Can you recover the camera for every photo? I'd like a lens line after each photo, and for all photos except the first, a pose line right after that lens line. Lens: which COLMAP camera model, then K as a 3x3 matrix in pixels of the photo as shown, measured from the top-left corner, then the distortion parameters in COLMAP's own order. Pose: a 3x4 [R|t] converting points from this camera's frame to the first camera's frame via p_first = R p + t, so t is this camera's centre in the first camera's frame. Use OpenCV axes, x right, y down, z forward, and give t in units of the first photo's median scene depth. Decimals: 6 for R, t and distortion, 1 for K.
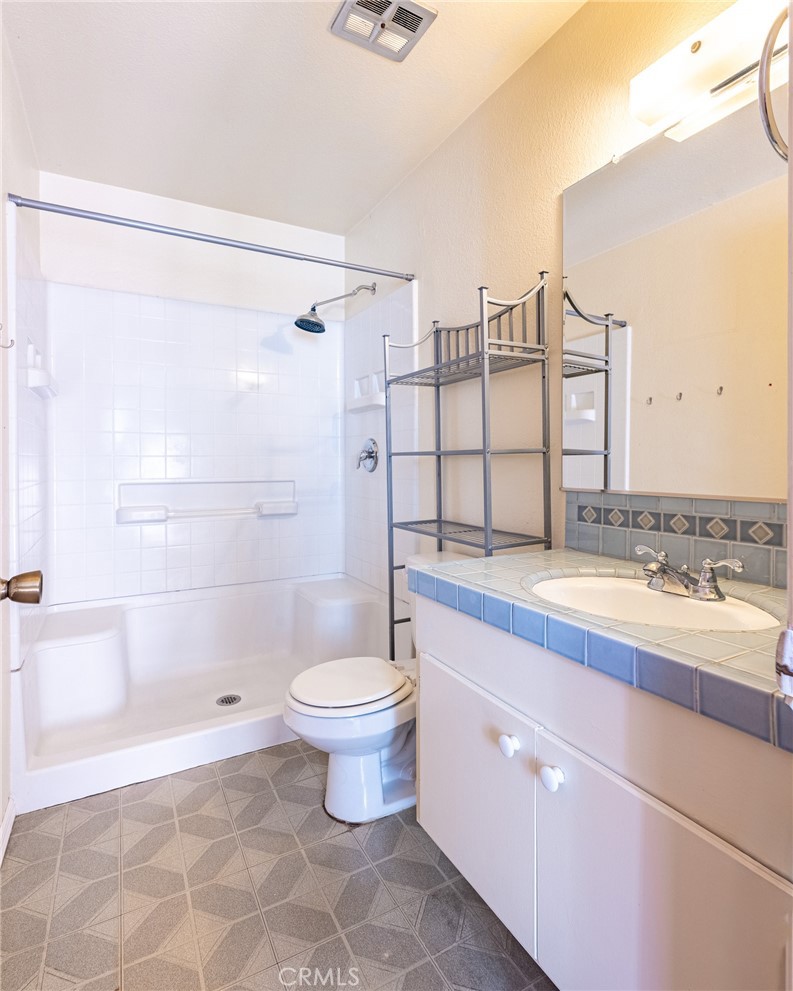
lens RADIAL K [[513.9, 0, 396.0], [0, 513.9, 464.0], [0, 0, 1]] dist [0.014207, 0.000779]
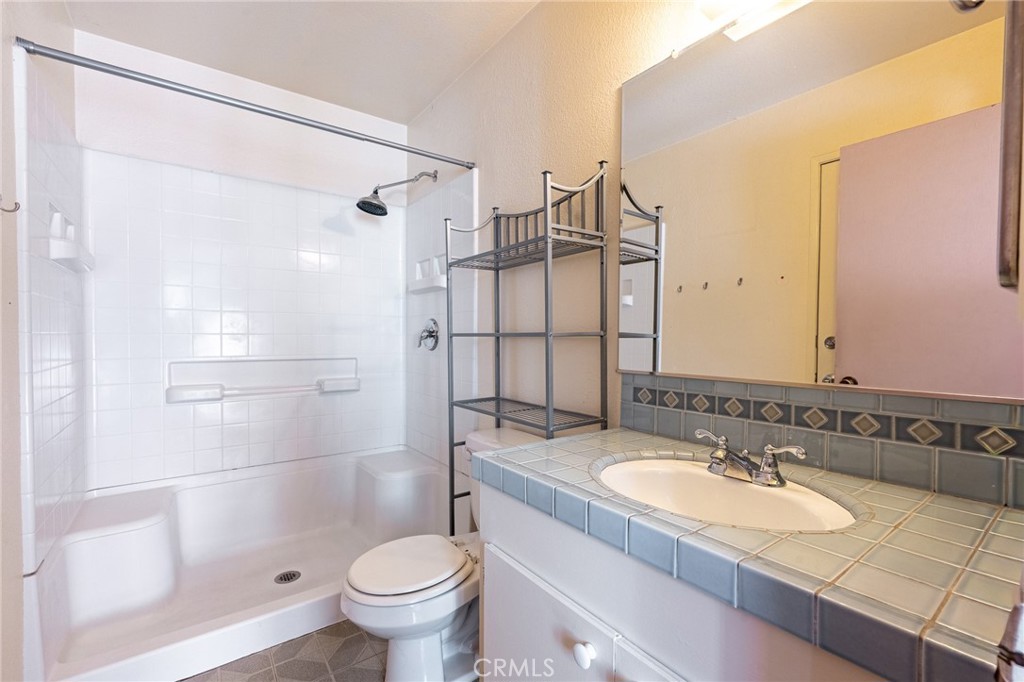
lens RADIAL K [[426.8, 0, 510.0], [0, 426.8, 343.6], [0, 0, 1]] dist [-0.001020, -0.000801]
pose [[0.990600, 0.004878, 0.136706, -0.012489], [-0.006687, 0.999896, 0.012776, -0.014686], [-0.136629, -0.013571, 0.990529, 0.151384]]
